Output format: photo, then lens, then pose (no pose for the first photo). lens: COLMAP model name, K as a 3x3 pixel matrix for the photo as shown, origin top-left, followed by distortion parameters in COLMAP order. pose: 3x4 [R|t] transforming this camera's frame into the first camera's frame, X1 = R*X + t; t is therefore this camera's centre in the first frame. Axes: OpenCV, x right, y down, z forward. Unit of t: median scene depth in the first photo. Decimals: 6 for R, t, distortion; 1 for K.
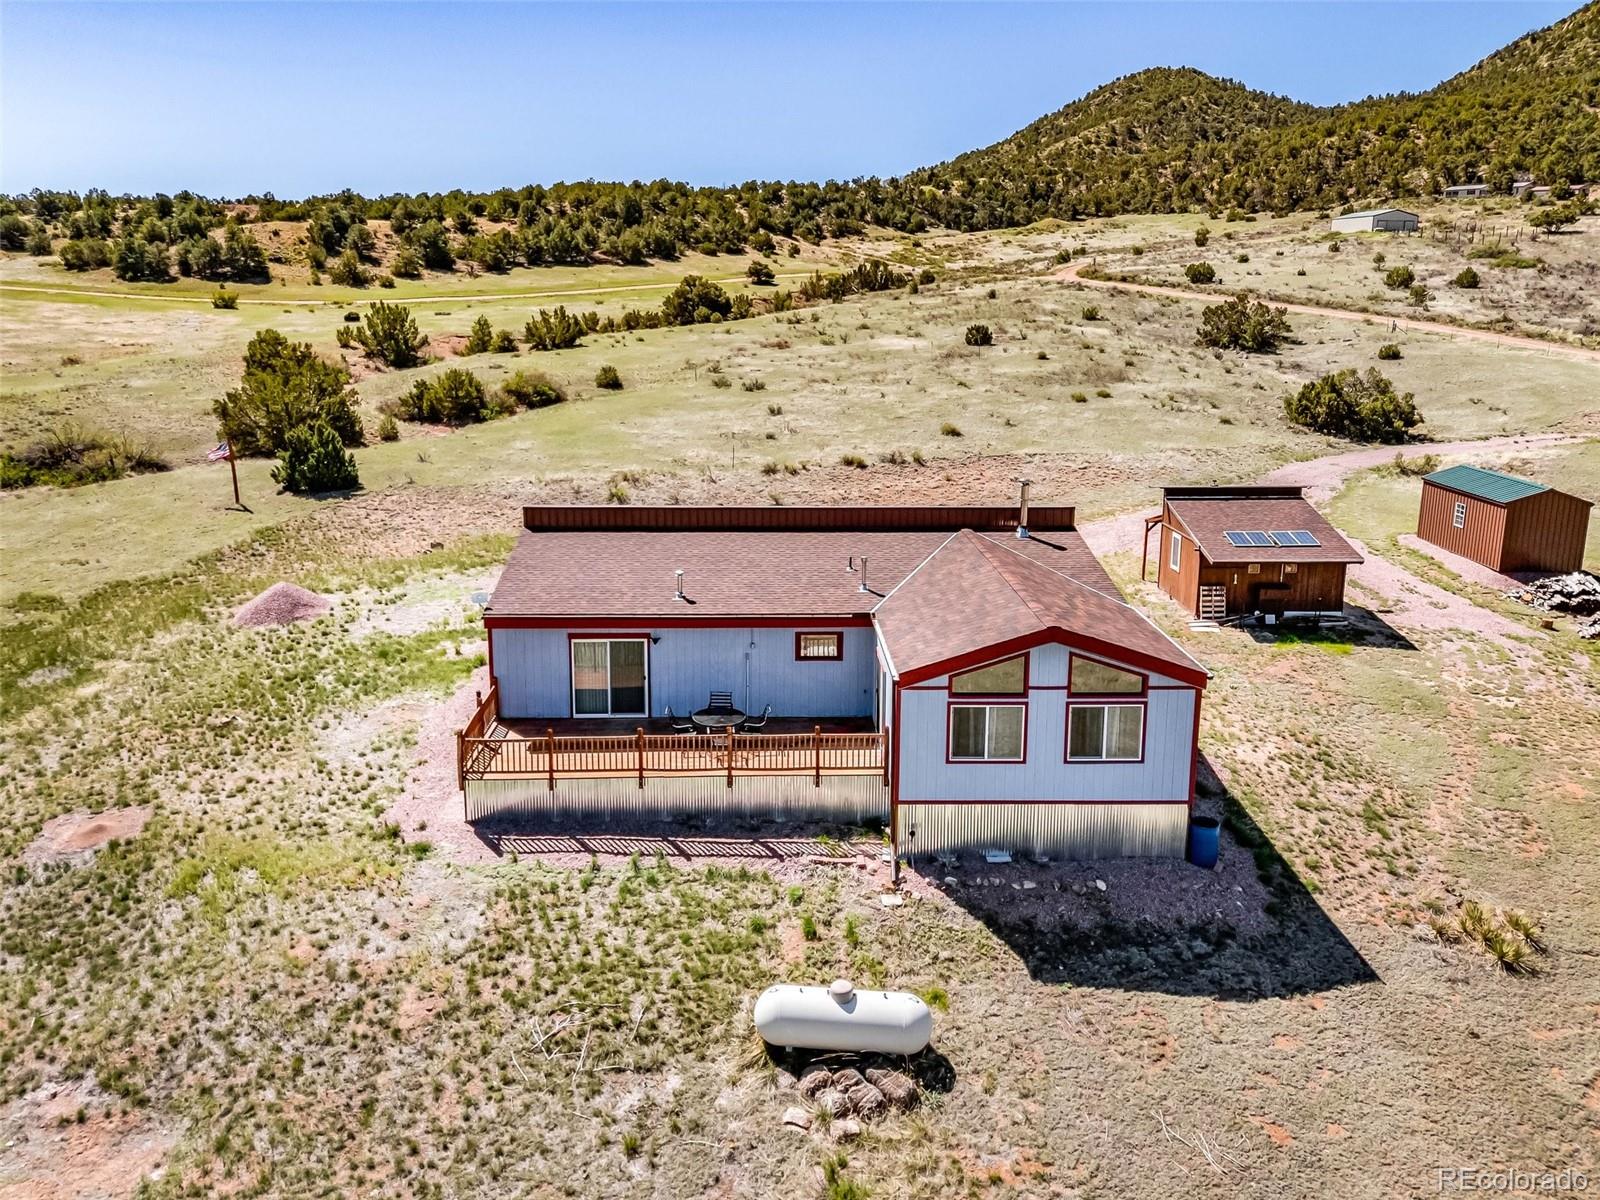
lens RADIAL K [[1193.9, 0, 788.4], [0, 1193.9, 529.3], [0, 0, 1]] dist [0.078909, -0.071643]
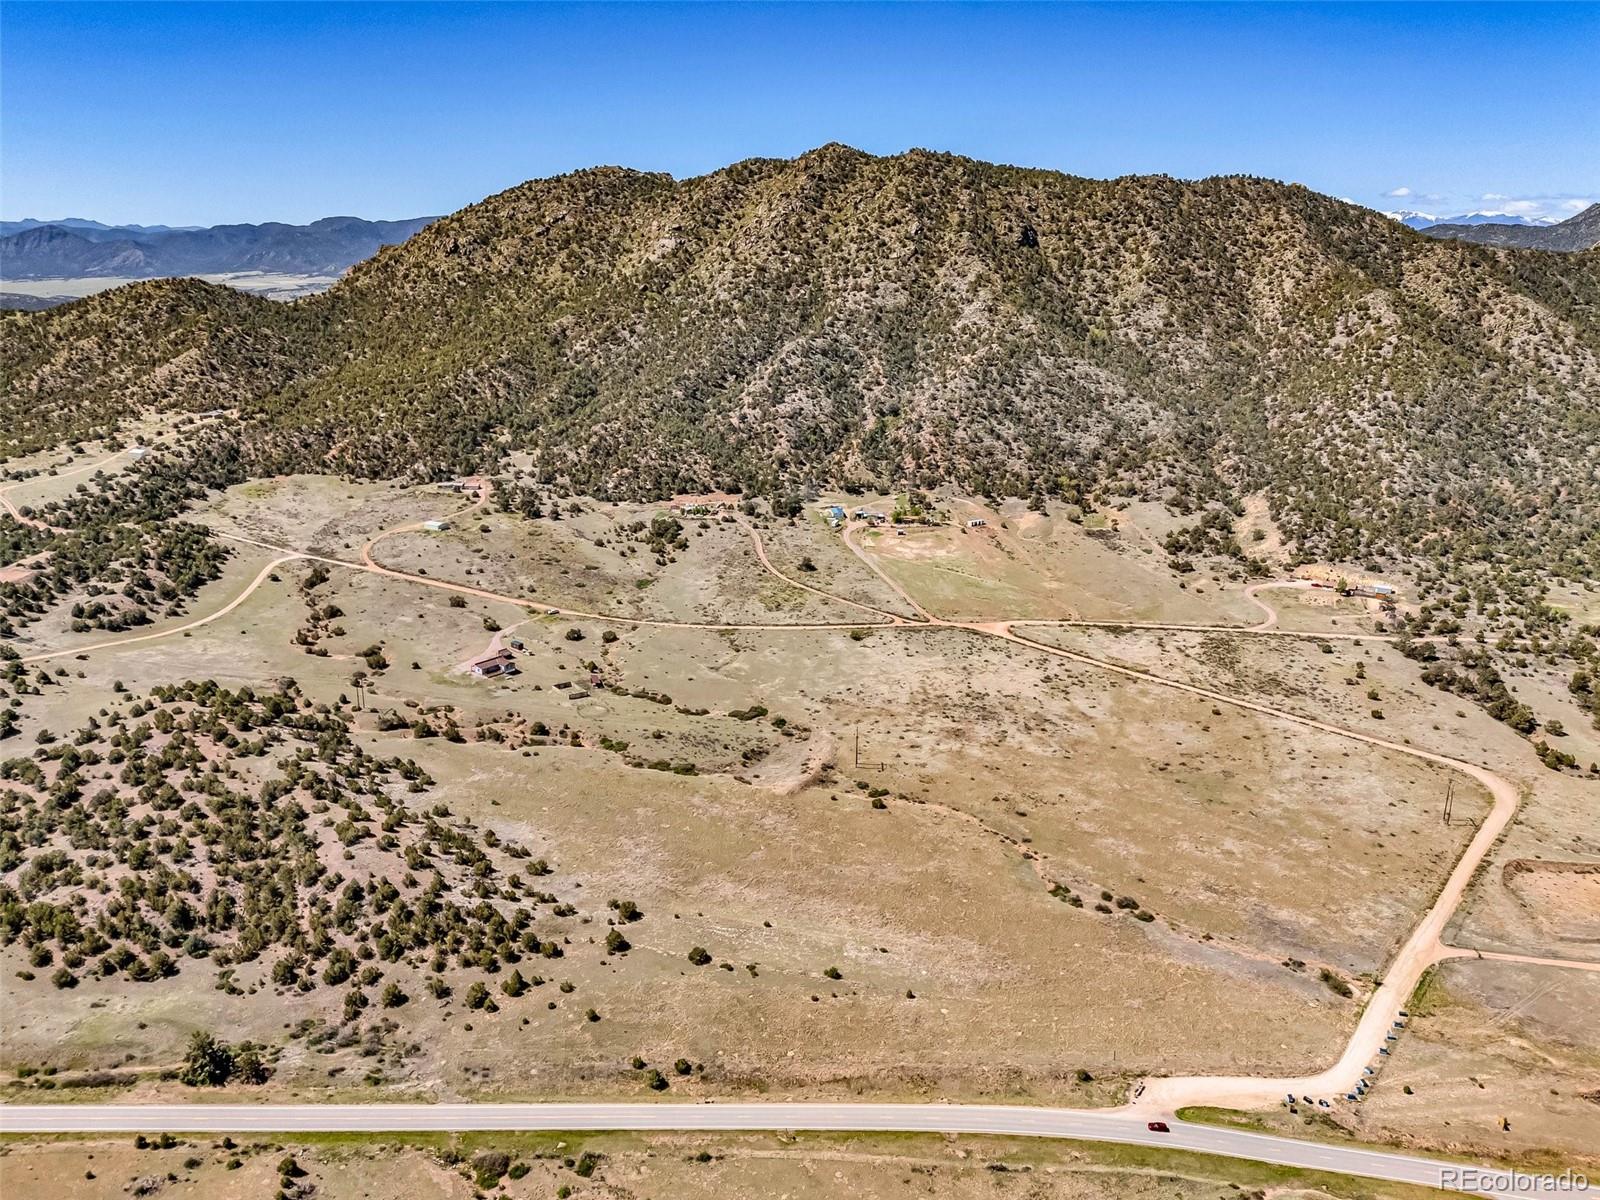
lens RADIAL K [[1172.9, 0, 801.5], [0, 1172.9, 605.5], [0, 0, 1]] dist [0.074109, -0.062068]
pose [[0.636026, -0.219018, 0.739934, -0.886387], [0.149698, 0.975680, 0.160121, -0.262652], [-0.757008, 0.008925, 0.653344, -1.253859]]
